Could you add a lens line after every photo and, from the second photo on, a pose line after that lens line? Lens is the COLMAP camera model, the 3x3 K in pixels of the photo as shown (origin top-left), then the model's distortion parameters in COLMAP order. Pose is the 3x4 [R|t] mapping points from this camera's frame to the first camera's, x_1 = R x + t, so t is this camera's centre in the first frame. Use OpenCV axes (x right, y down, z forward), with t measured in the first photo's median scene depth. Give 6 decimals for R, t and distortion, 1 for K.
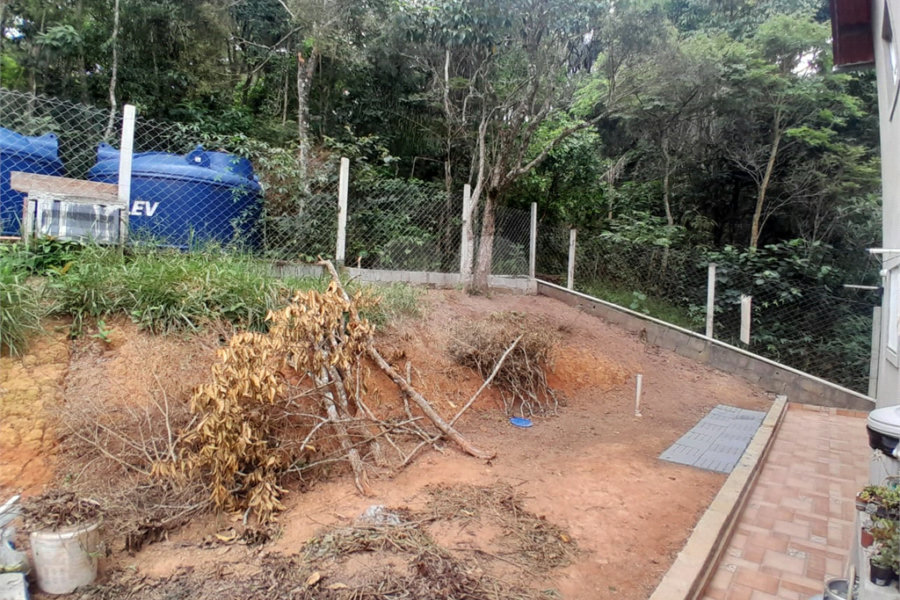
lens RADIAL K [[457.4, 0, 448.3], [0, 457.4, 296.7], [0, 0, 1]] dist [0.003859, -0.047038]
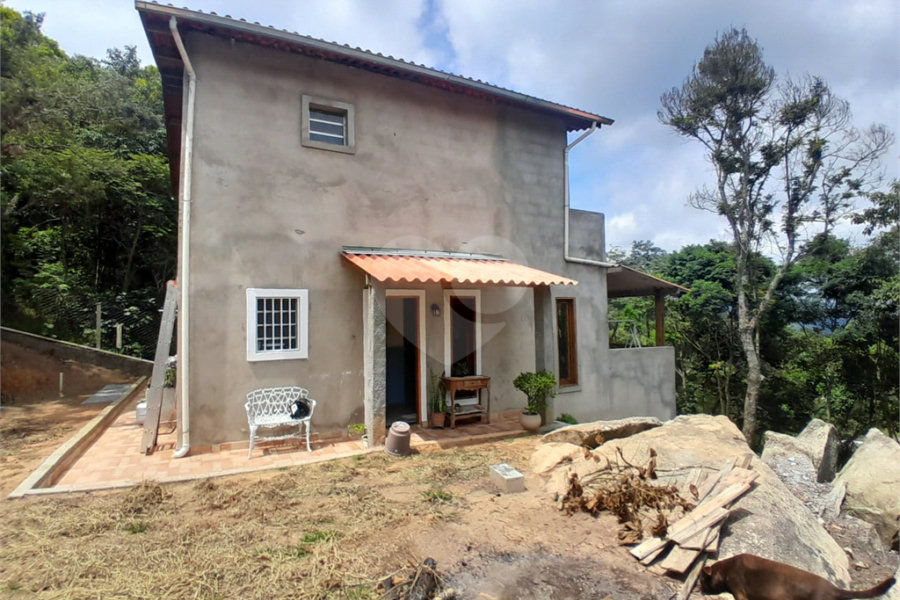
lens RADIAL K [[457.4, 0, 448.3], [0, 457.4, 296.7], [0, 0, 1]] dist [0.003859, -0.047038]
pose [[0.362902, -0.015184, 0.931704, -0.463127], [0.049220, 0.998784, -0.002894, -0.029810], [-0.930526, 0.046908, 0.363208, -0.742119]]
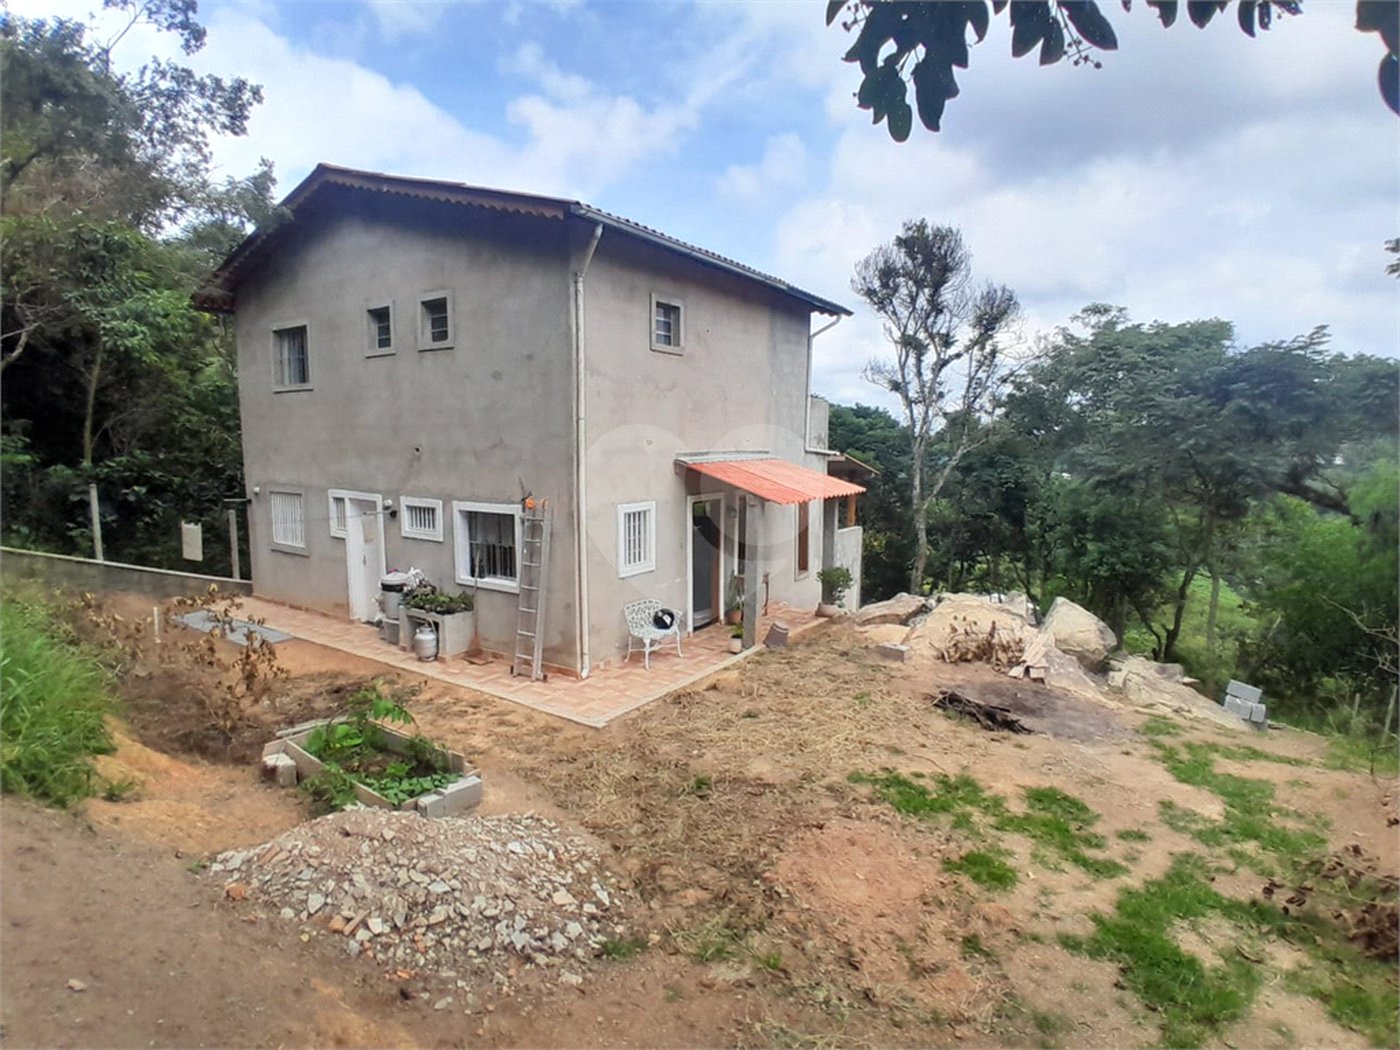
lens RADIAL K [[712.4, 0, 697.0], [0, 712.4, 519.3], [0, 0, 1]] dist [0.003381, -0.046904]
pose [[-0.106107, -0.158306, 0.981672, -1.064151], [0.010578, 0.987010, 0.160311, -0.234796], [-0.994298, 0.027394, -0.103054, -0.126251]]
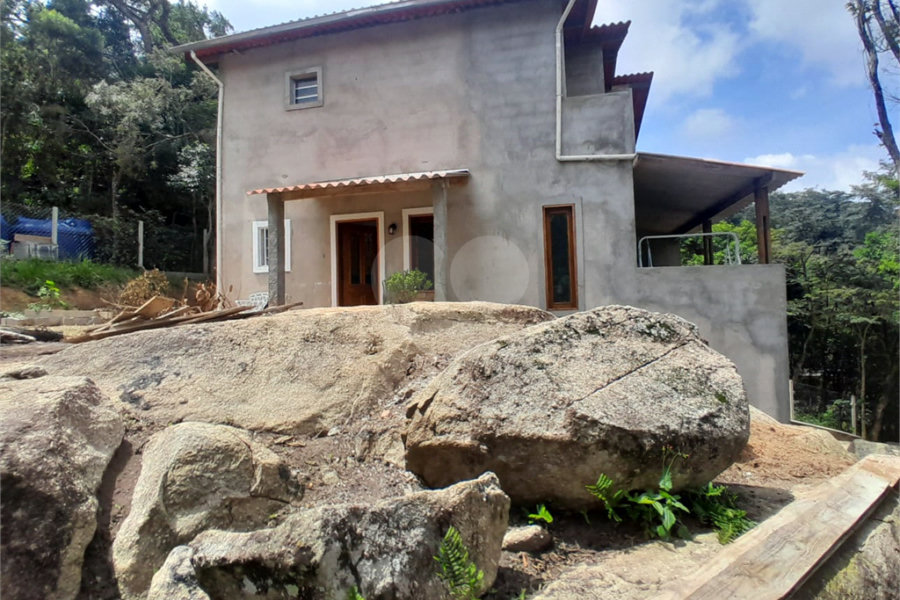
lens RADIAL K [[457.4, 0, 448.3], [0, 457.4, 296.7], [0, 0, 1]] dist [0.003859, -0.047038]
pose [[0.887771, -0.055819, 0.456888, 0.061636], [0.073464, 0.997078, -0.020932, 0.183515], [-0.454384, 0.052148, 0.889278, -1.353041]]
